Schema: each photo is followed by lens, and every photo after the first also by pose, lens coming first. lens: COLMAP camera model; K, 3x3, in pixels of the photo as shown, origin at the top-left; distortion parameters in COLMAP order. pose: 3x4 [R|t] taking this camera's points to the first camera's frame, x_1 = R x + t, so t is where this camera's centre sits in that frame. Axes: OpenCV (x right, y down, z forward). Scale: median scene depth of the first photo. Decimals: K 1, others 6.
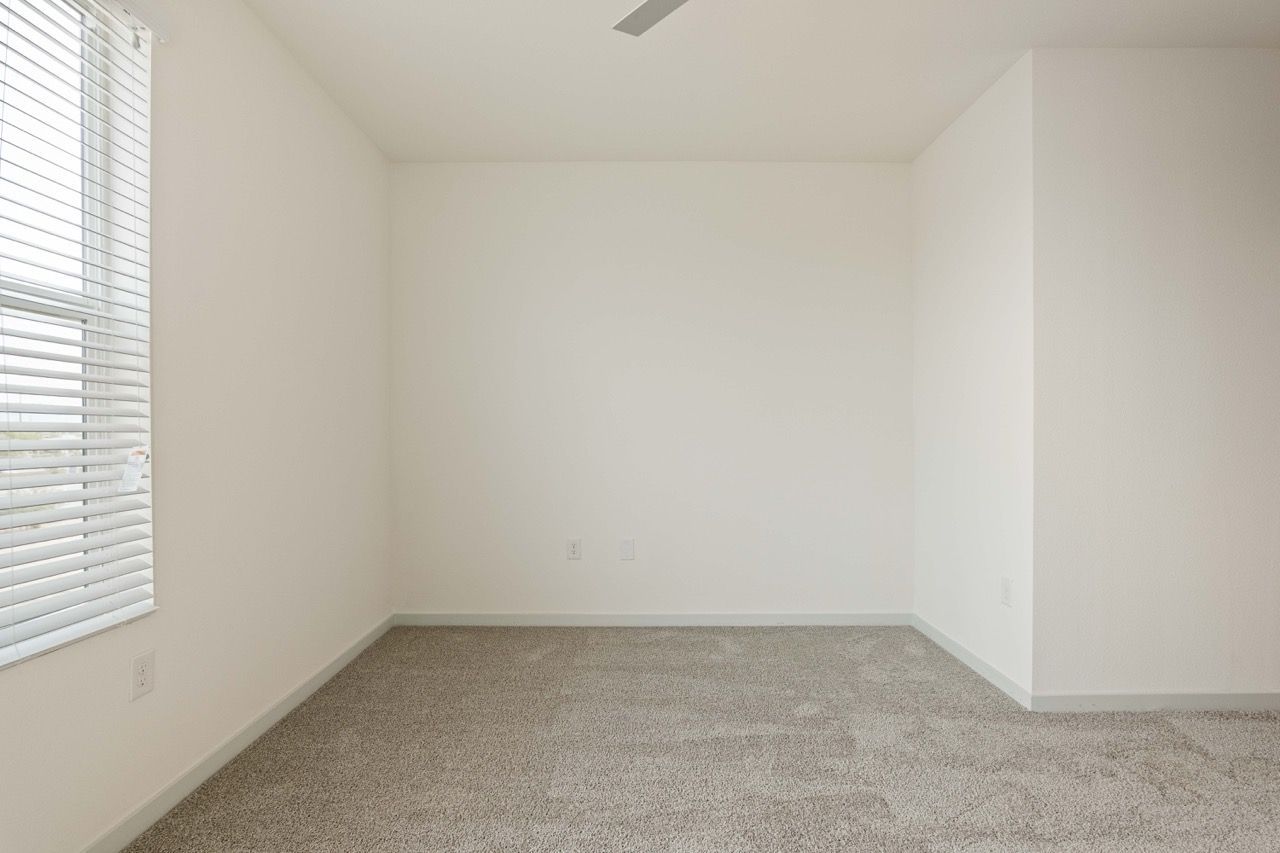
lens RADIAL K [[596.7, 0, 641.0], [0, 596.7, 432.0], [0, 0, 1]] dist [-0.009357, 0.003180]
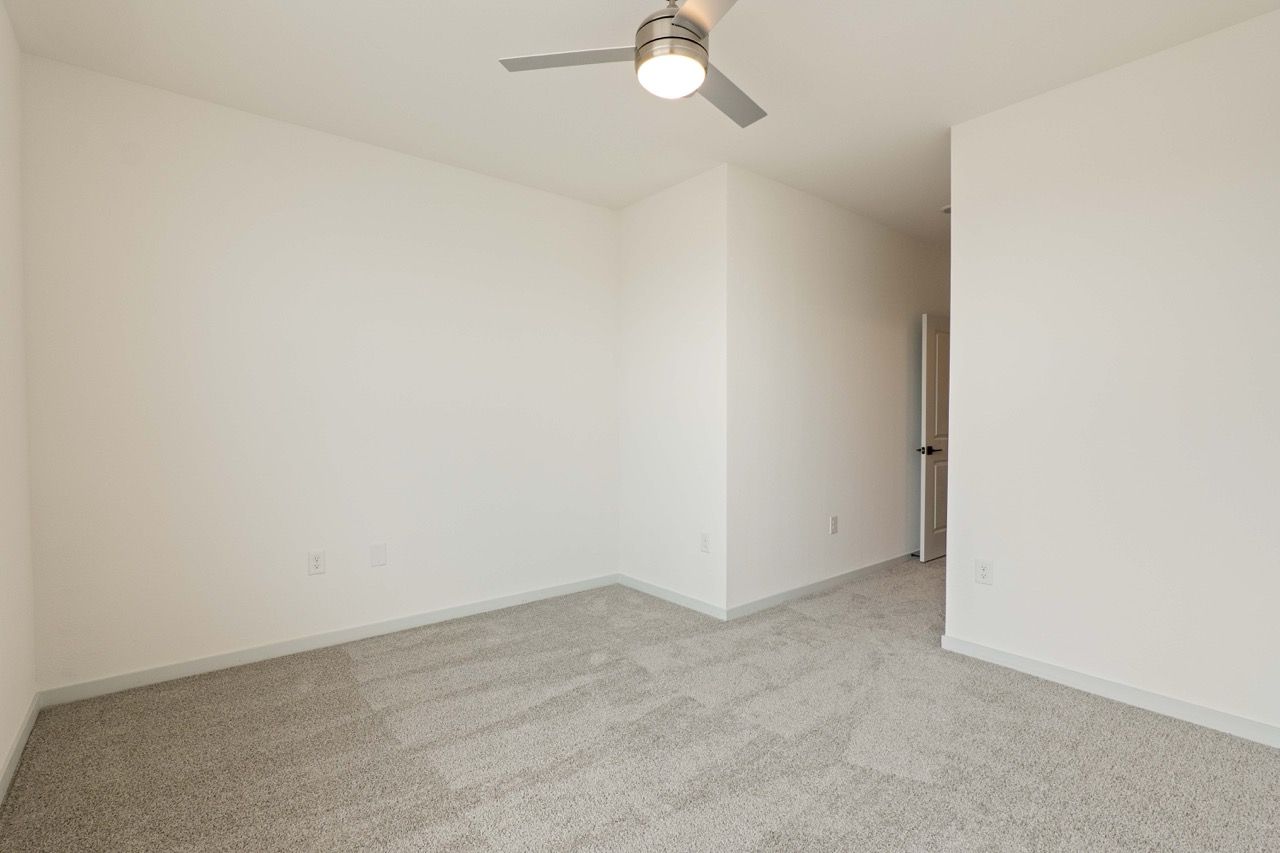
lens RADIAL K [[596.7, 0, 641.9], [0, 596.7, 428.0], [0, 0, 1]] dist [-0.009357, 0.003180]
pose [[0.776018, -0.009432, 0.630640, -0.411756], [0.004922, 0.999948, 0.008899, -0.015333], [-0.630691, -0.003802, 0.776025, 0.000020]]
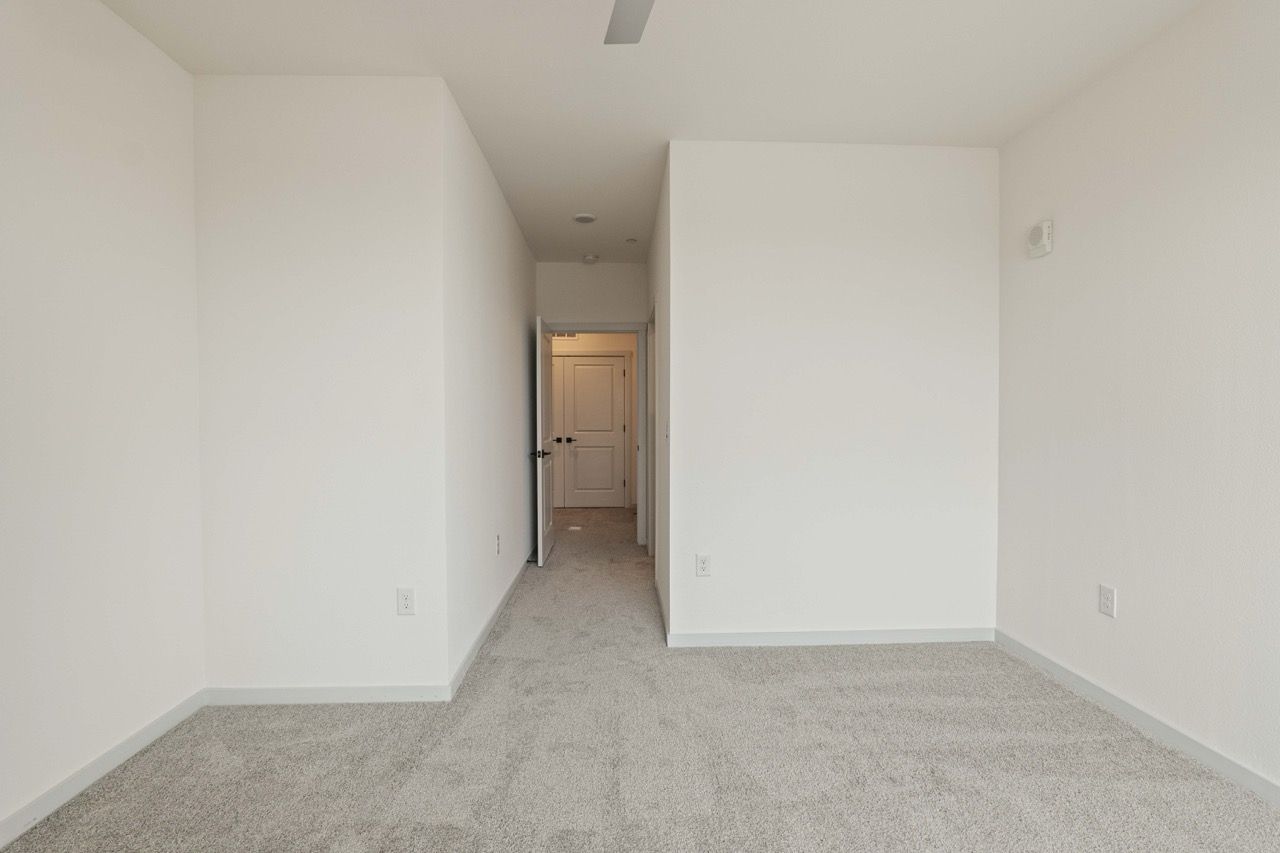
lens RADIAL K [[596.7, 0, 637.0], [0, 596.7, 423.6], [0, 0, 1]] dist [-0.009357, 0.003180]
pose [[-0.034178, -0.006561, 0.999394, -0.409617], [0.013336, 0.999886, 0.007021, -0.028299], [-0.999327, 0.013568, -0.034087, 0.683861]]
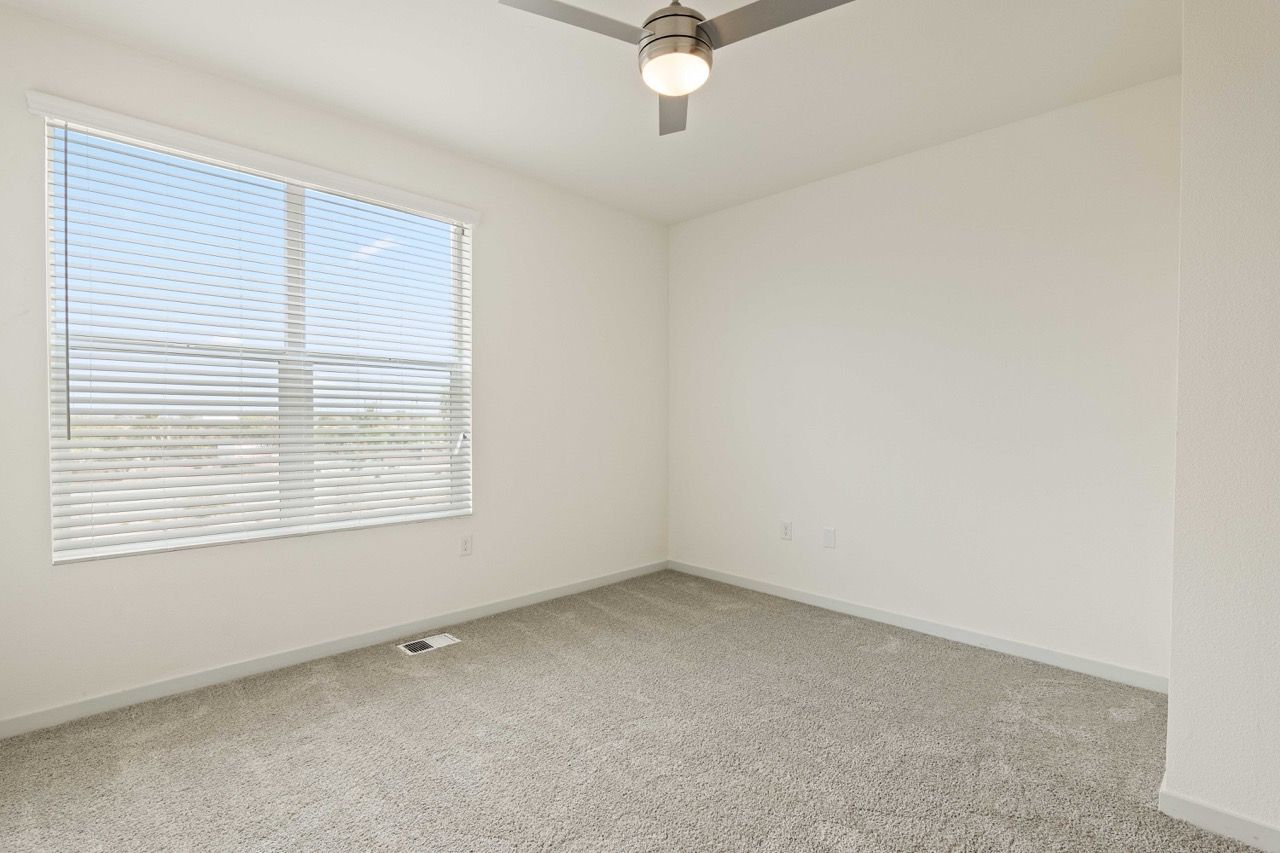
lens RADIAL K [[596.7, 0, 639.9], [0, 596.7, 416.8], [0, 0, 1]] dist [-0.009357, 0.003180]
pose [[0.698116, 0.003335, -0.715977, 0.719660], [-0.011476, 0.999913, -0.006533, -0.015564], [0.715893, 0.012777, 0.698093, -0.001351]]
